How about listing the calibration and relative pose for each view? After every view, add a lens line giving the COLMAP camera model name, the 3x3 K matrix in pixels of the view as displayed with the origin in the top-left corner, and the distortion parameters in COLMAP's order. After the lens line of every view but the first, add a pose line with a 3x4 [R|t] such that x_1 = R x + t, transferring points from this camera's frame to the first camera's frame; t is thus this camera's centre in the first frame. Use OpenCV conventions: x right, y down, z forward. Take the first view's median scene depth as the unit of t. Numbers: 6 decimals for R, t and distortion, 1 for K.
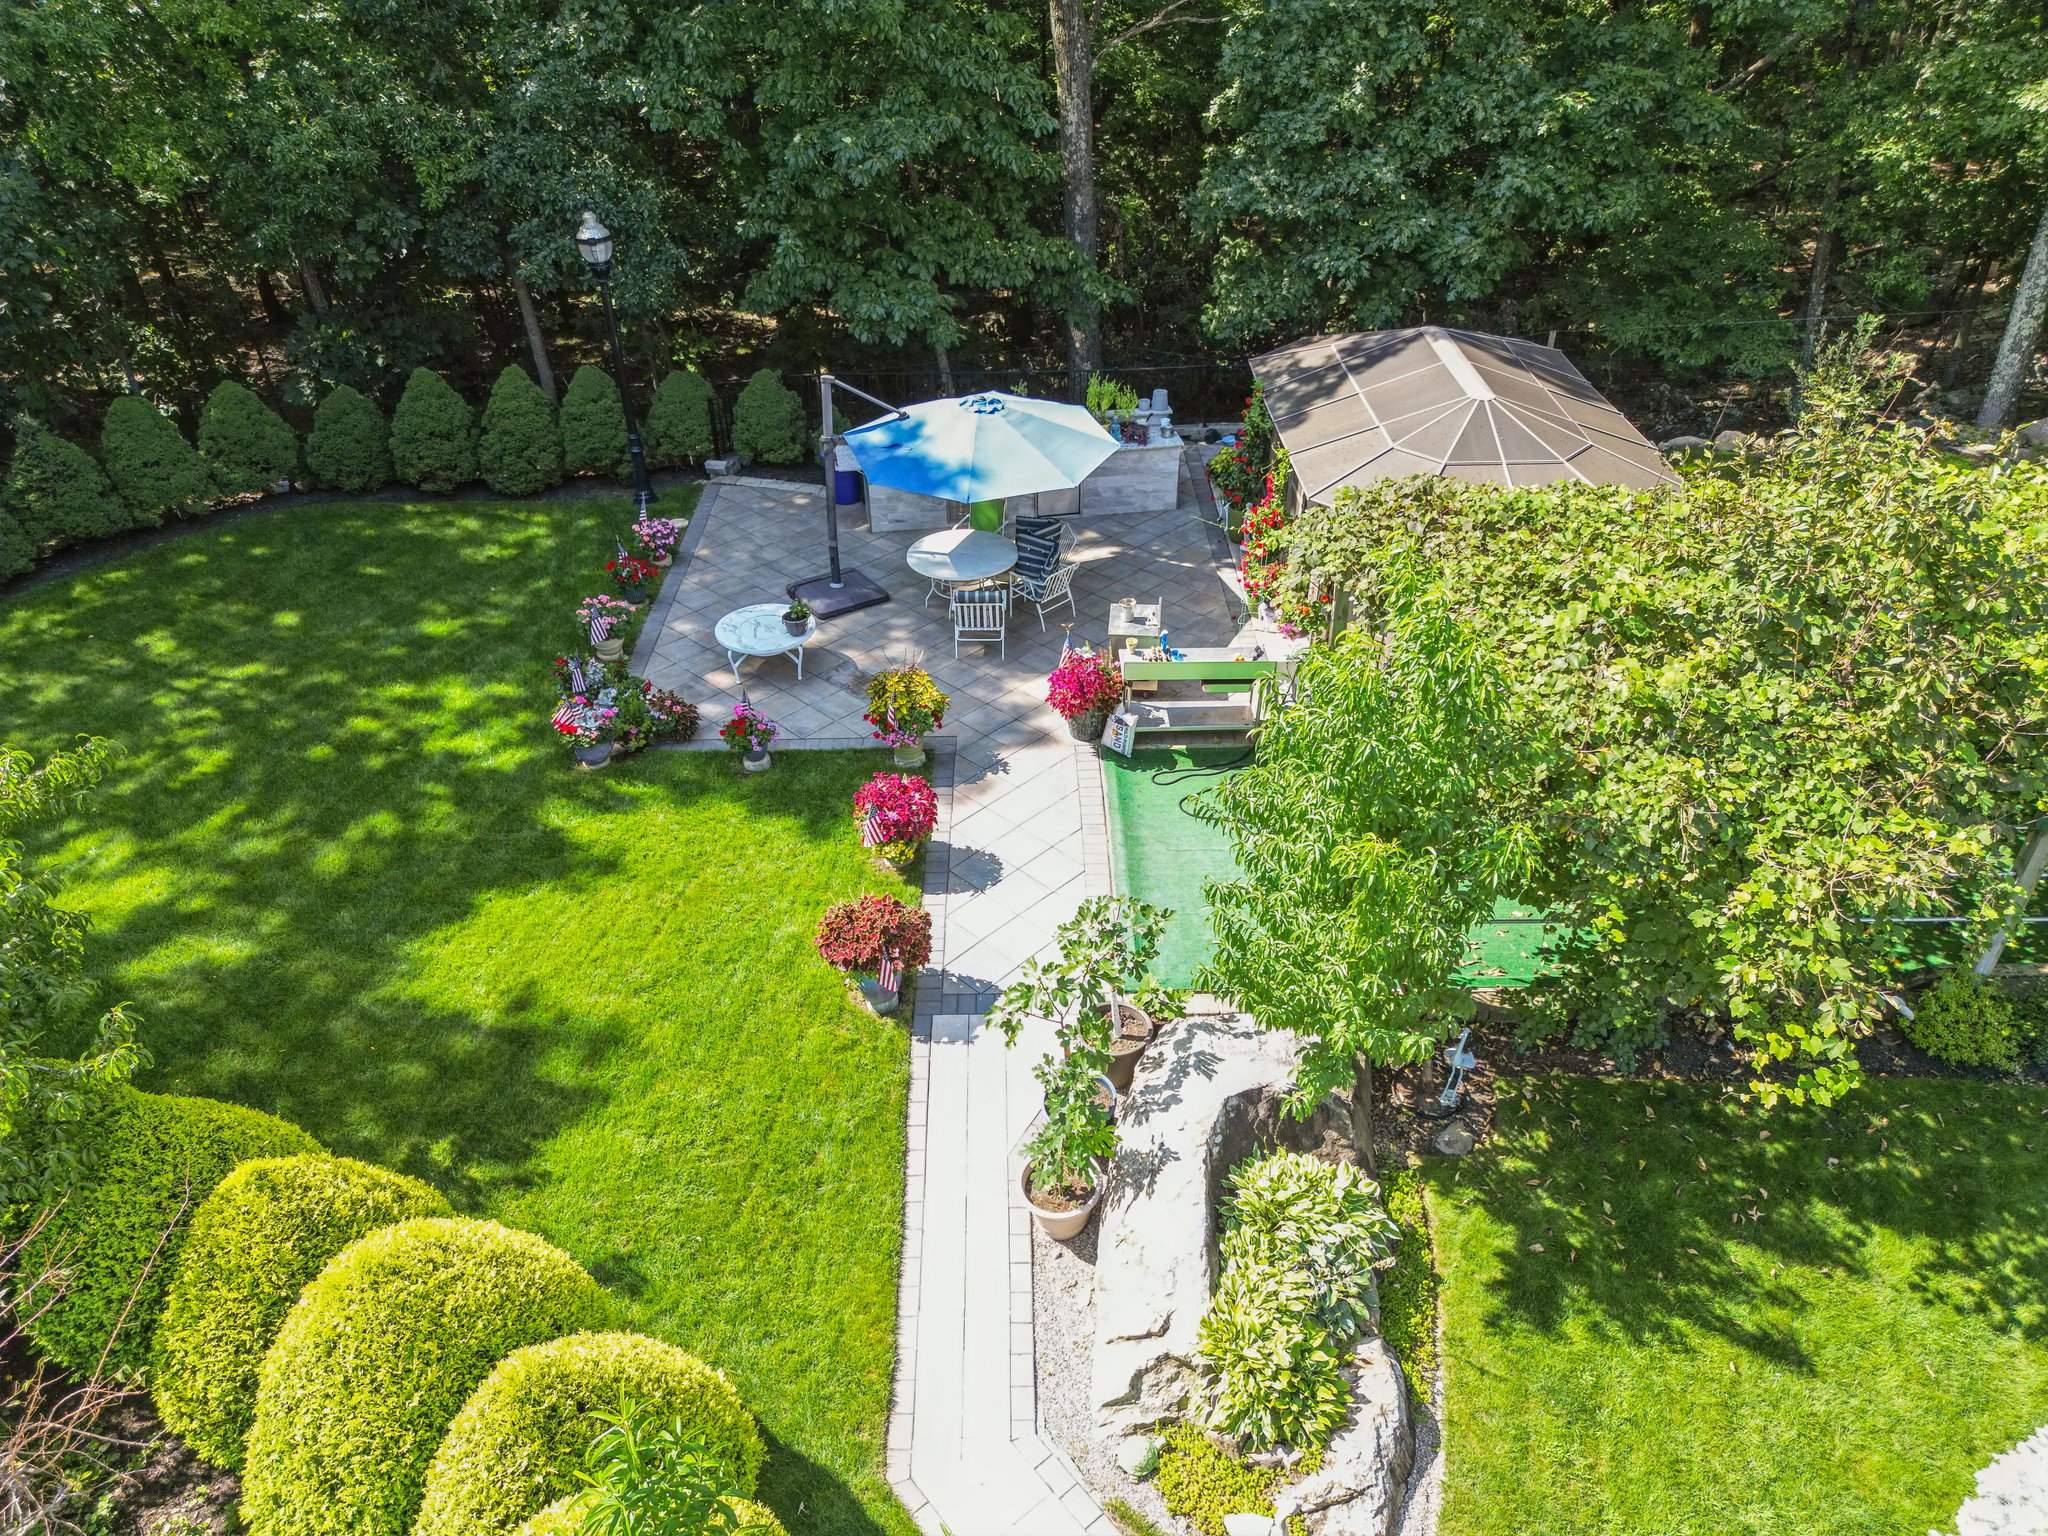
lens RADIAL K [[1446.3, 0, 1007.7], [0, 1446.3, 759.9], [0, 0, 1]] dist [0.069587, -0.048321]
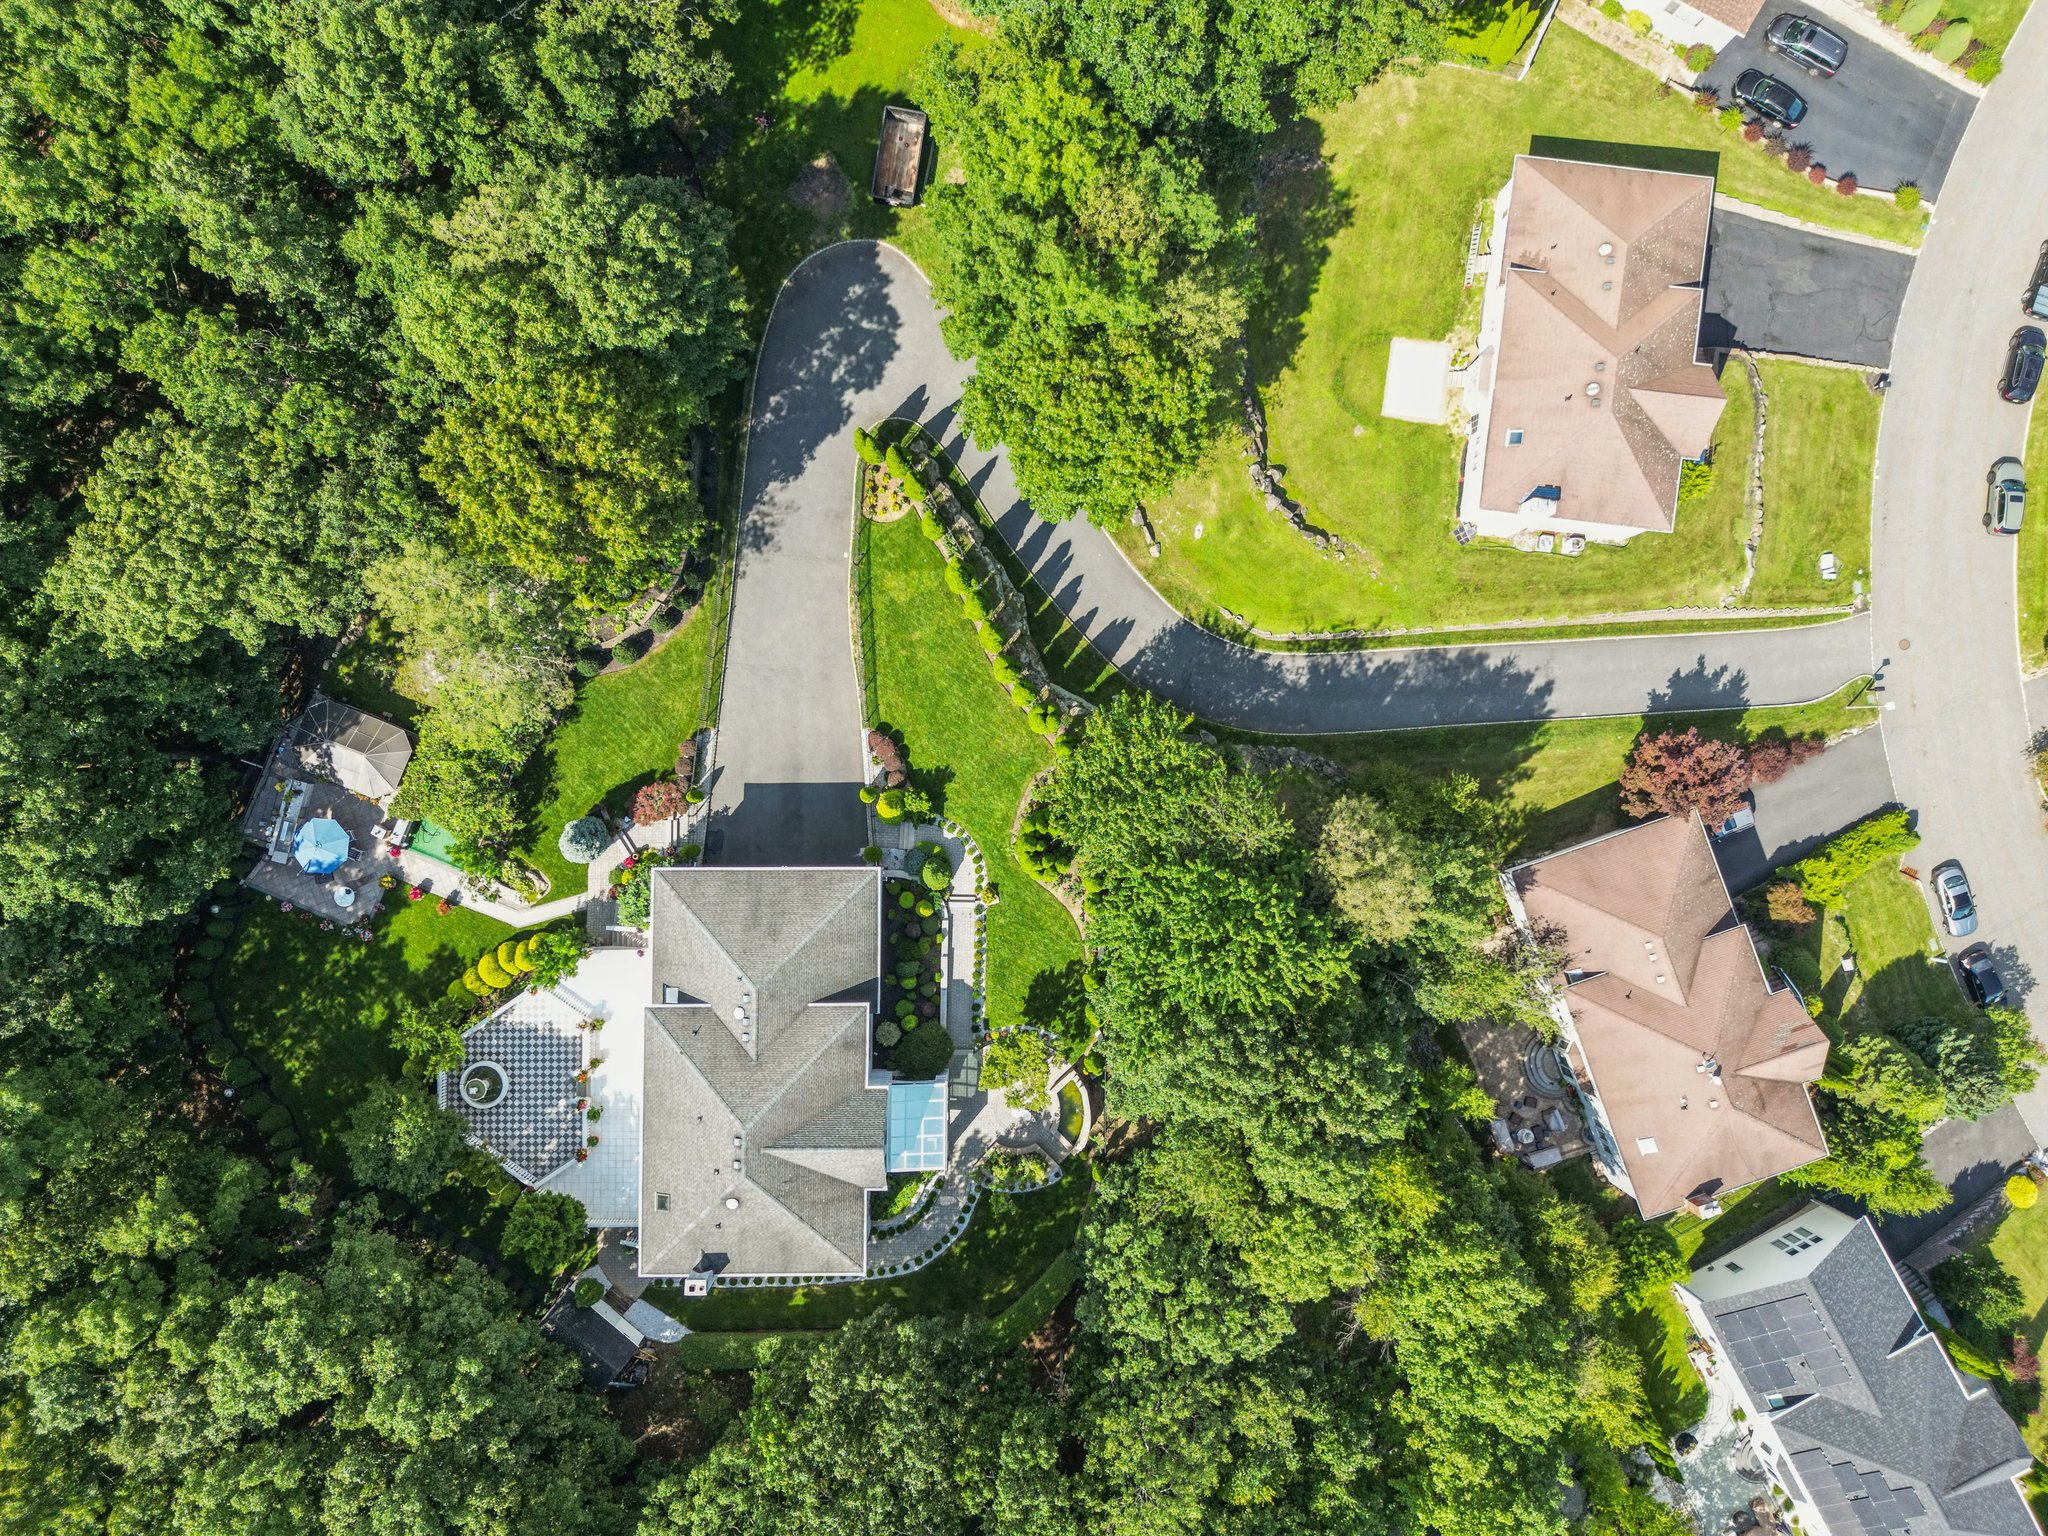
lens RADIAL K [[1446.3, 0, 1014.0], [0, 1446.3, 768.3], [0, 0, 1]] dist [0.069587, -0.048321]
pose [[0.386194, -0.922094, 0.024423, 1.159403], [0.522117, 0.240348, 0.818307, -3.582829], [-0.760426, -0.303274, 0.574262, -4.035314]]
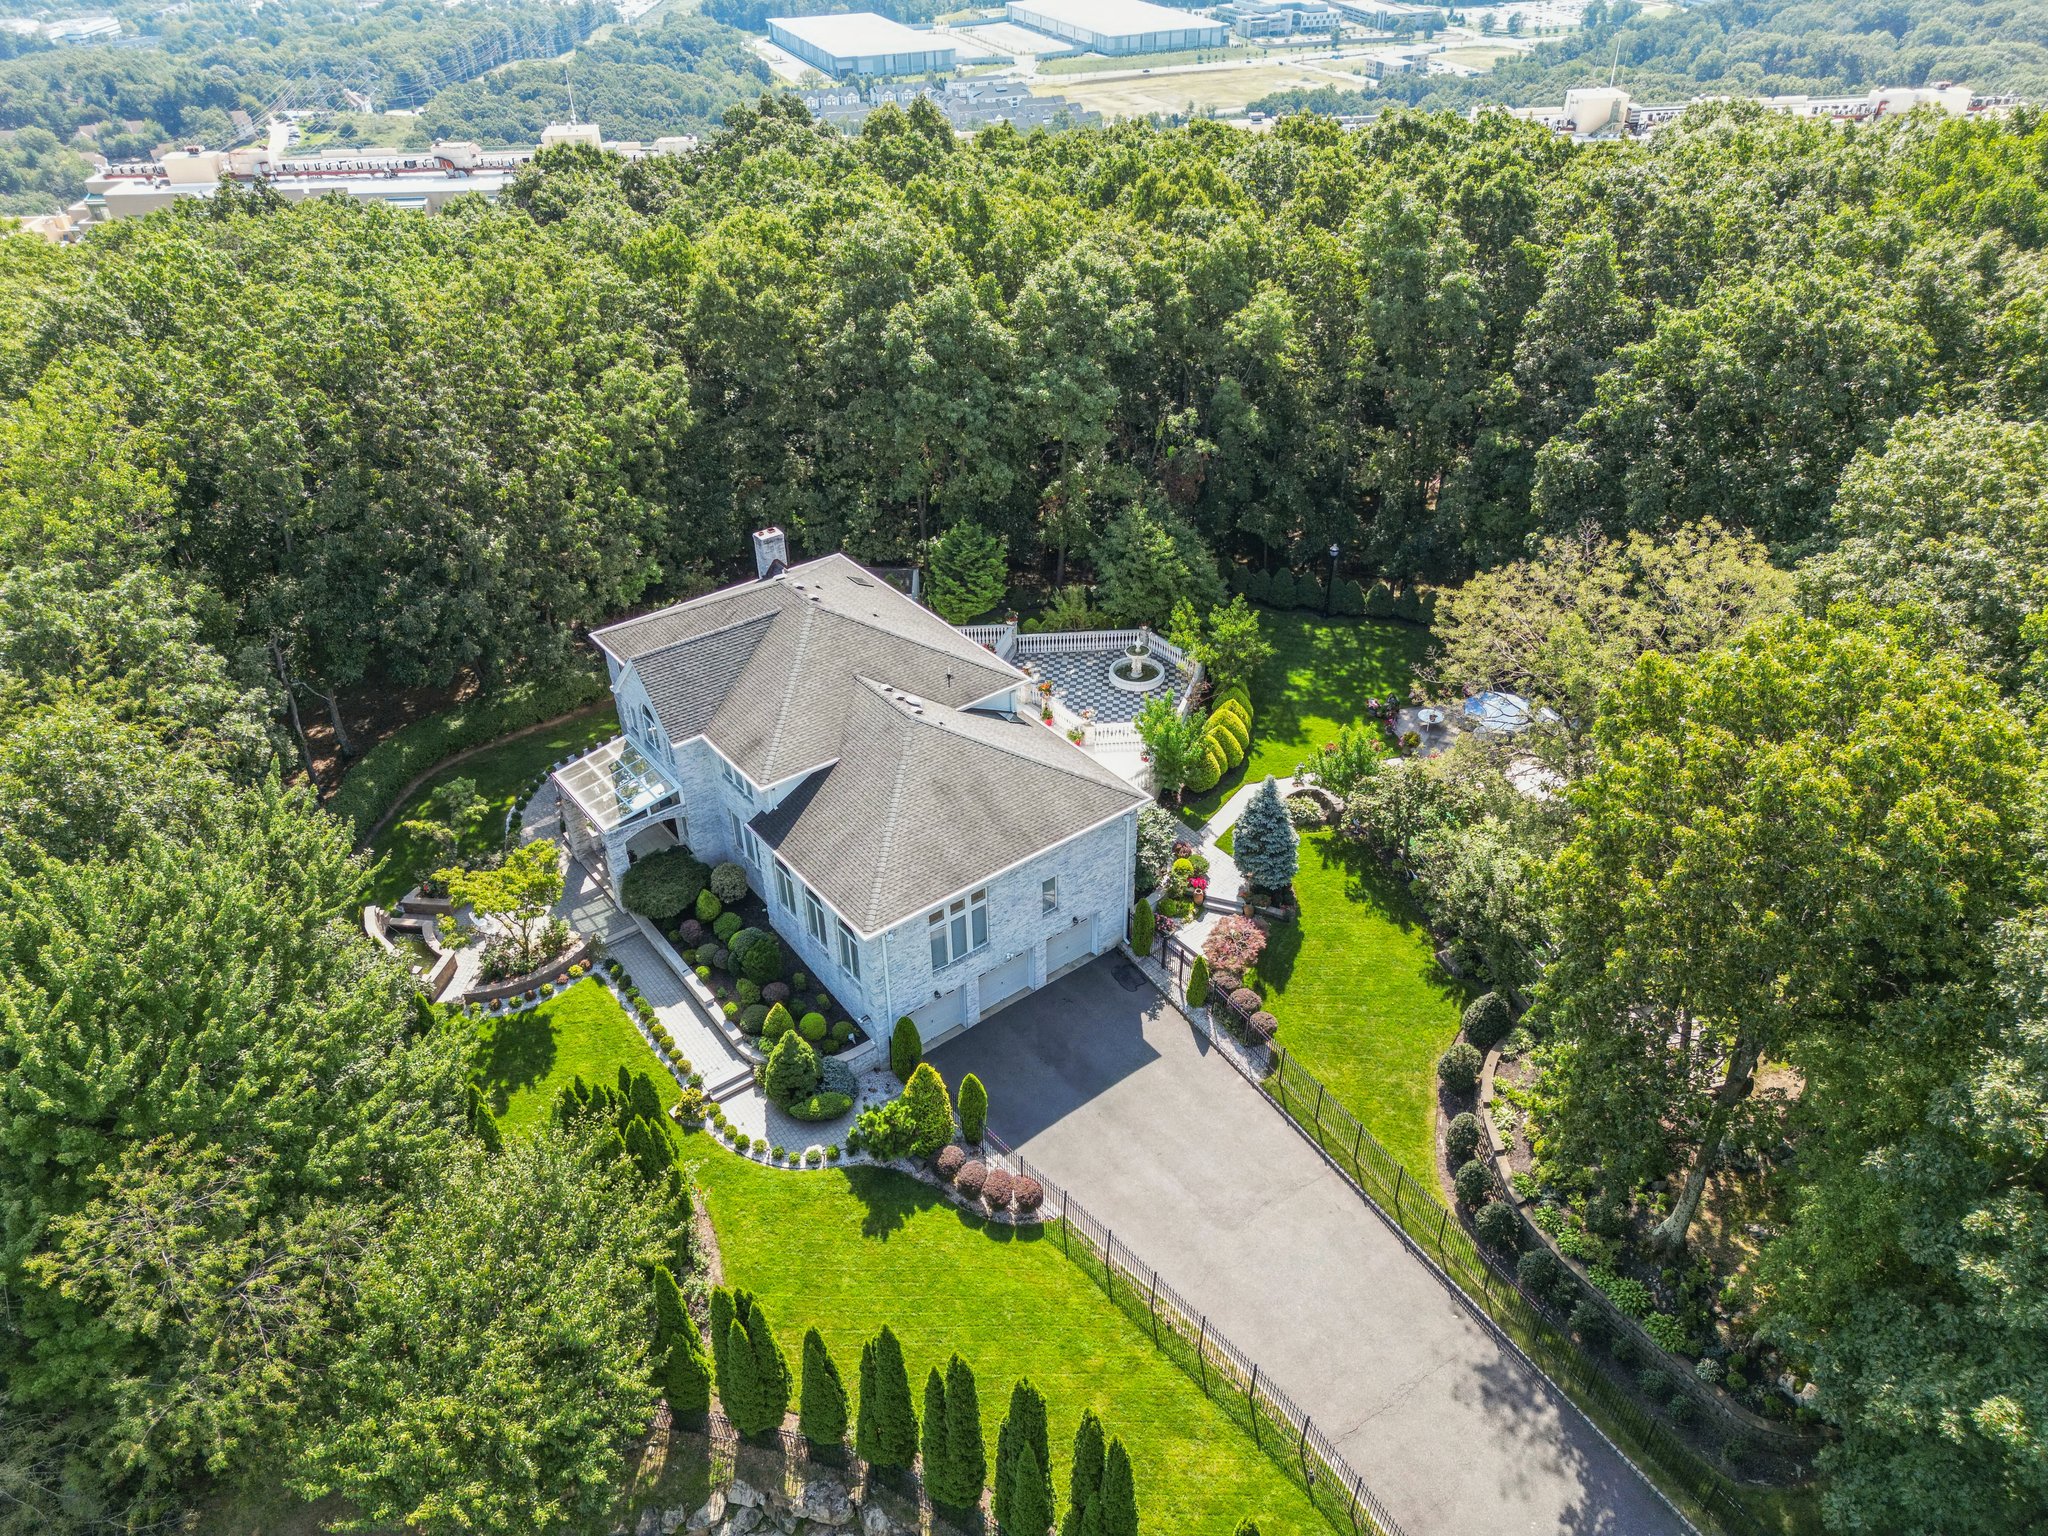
lens RADIAL K [[1446.3, 0, 996.7], [0, 1446.3, 772.3], [0, 0, 1]] dist [0.069587, -0.048321]
pose [[0.246759, 0.558207, -0.792158, 3.131030], [-0.538829, 0.758458, 0.366613, -0.893224], [0.805465, 0.336373, 0.487935, -2.071739]]
